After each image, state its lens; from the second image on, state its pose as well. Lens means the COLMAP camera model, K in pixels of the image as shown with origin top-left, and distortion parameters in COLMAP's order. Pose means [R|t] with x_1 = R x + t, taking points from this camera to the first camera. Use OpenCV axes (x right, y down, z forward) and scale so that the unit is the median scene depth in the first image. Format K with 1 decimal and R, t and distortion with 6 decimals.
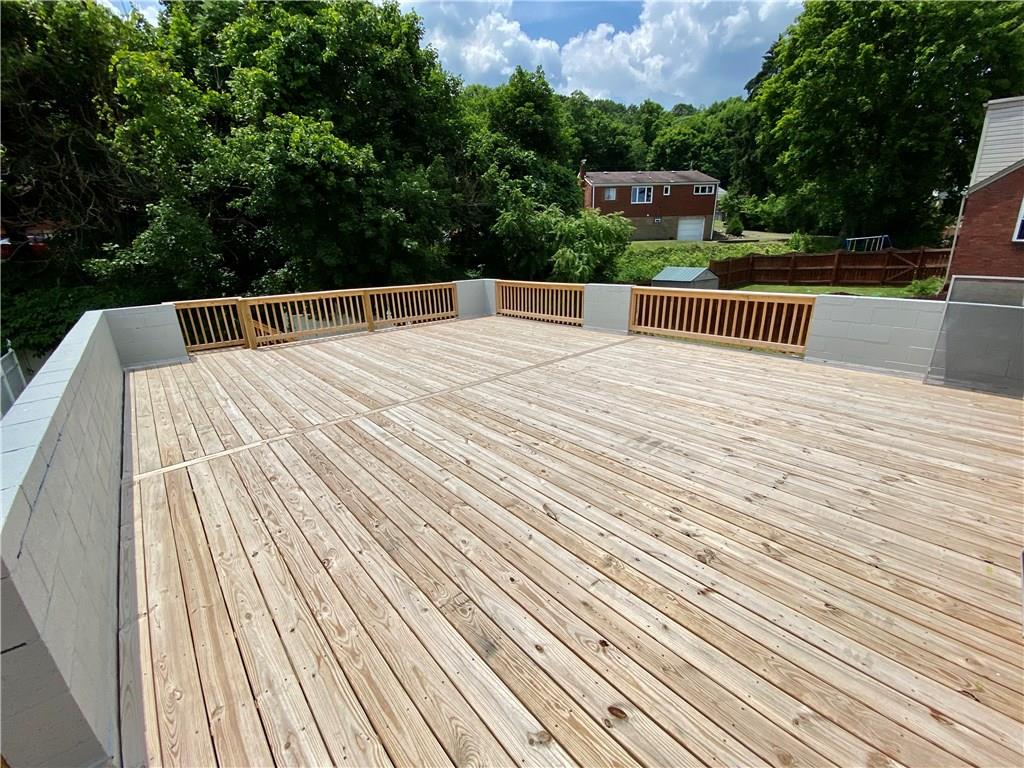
lens RADIAL K [[400.2, 0, 515.7], [0, 400.2, 378.5], [0, 0, 1]] dist [0.002109, 0.000193]
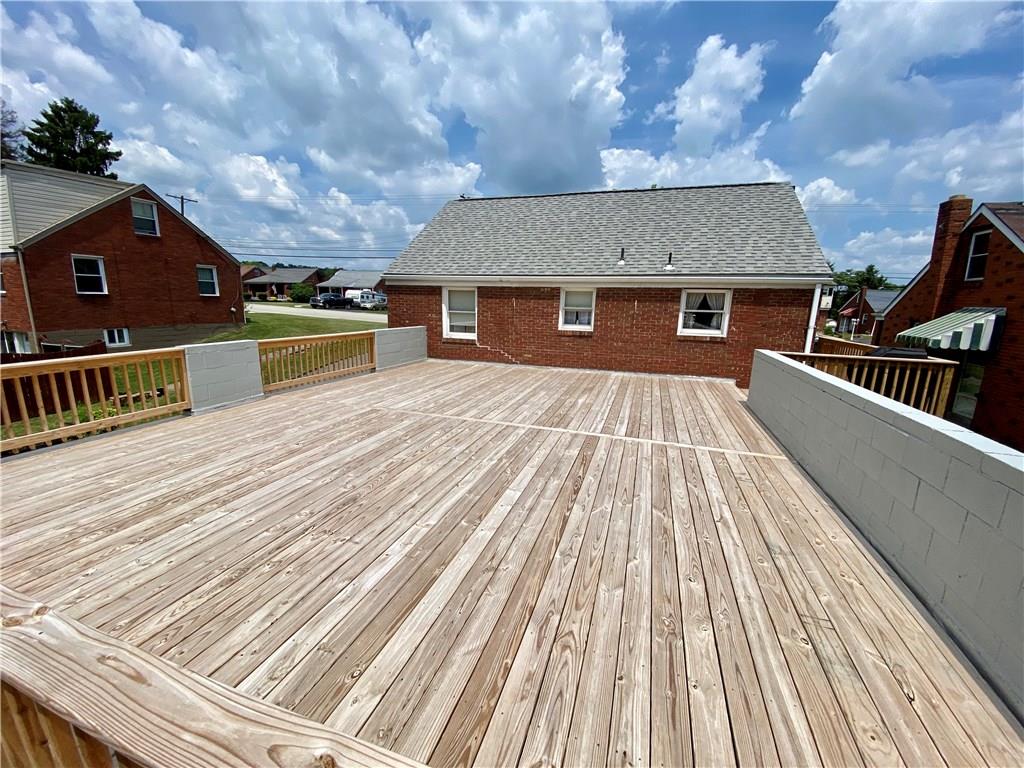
lens RADIAL K [[421.5, 0, 511.9], [0, 421.5, 387.6], [0, 0, 1]] dist [0.016589, -0.003192]
pose [[-0.484194, -0.159086, 0.860376, -1.391788], [0.258509, 0.913423, 0.314376, -0.538540], [-0.835900, 0.374634, -0.401149, 1.850938]]
